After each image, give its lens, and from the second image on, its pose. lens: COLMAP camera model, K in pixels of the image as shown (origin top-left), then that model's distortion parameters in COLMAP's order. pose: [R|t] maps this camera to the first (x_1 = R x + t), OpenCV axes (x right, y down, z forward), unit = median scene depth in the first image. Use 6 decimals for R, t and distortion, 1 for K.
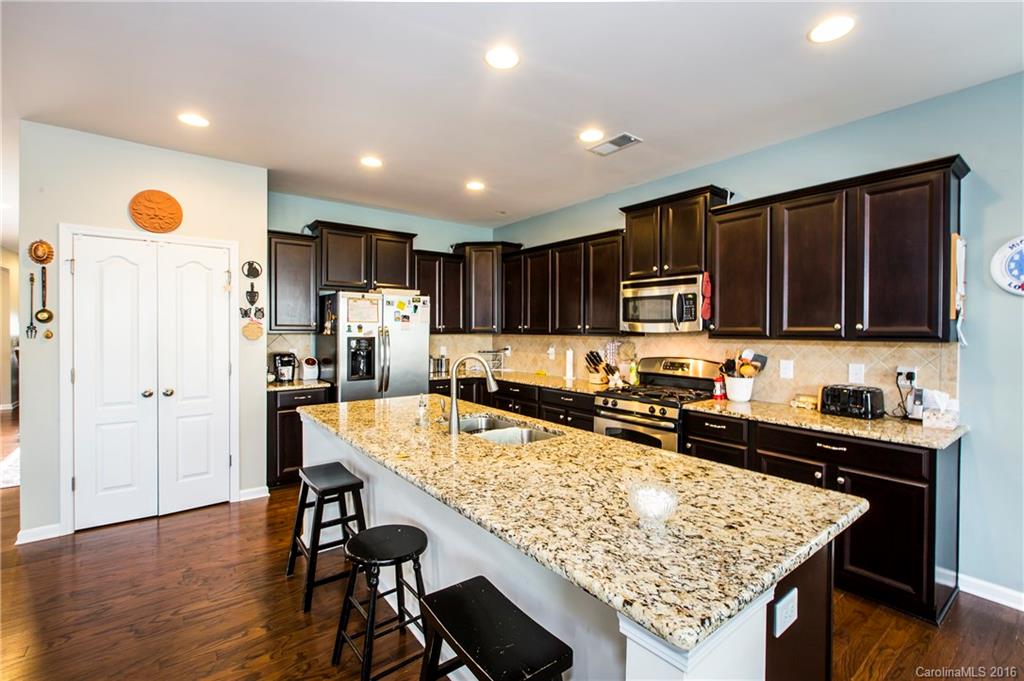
lens RADIAL K [[455.9, 0, 510.2], [0, 455.9, 338.2], [0, 0, 1]] dist [-0.000398, -0.000139]
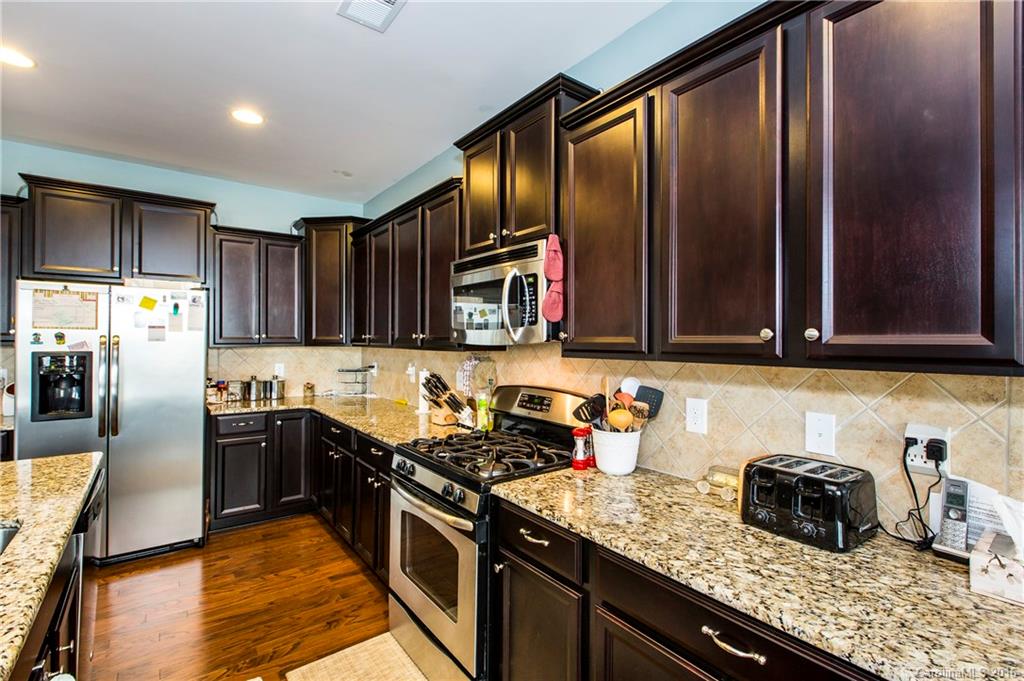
lens RADIAL K [[471.3, 0, 512.0], [0, 471.3, 340.5], [0, 0, 1]] dist [0.000808, 0.000256]
pose [[0.999927, 0.000115, -0.012073, 0.385058], [-0.000316, 0.999861, -0.016648, -0.009327], [0.012069, 0.016651, 0.999789, 0.436702]]
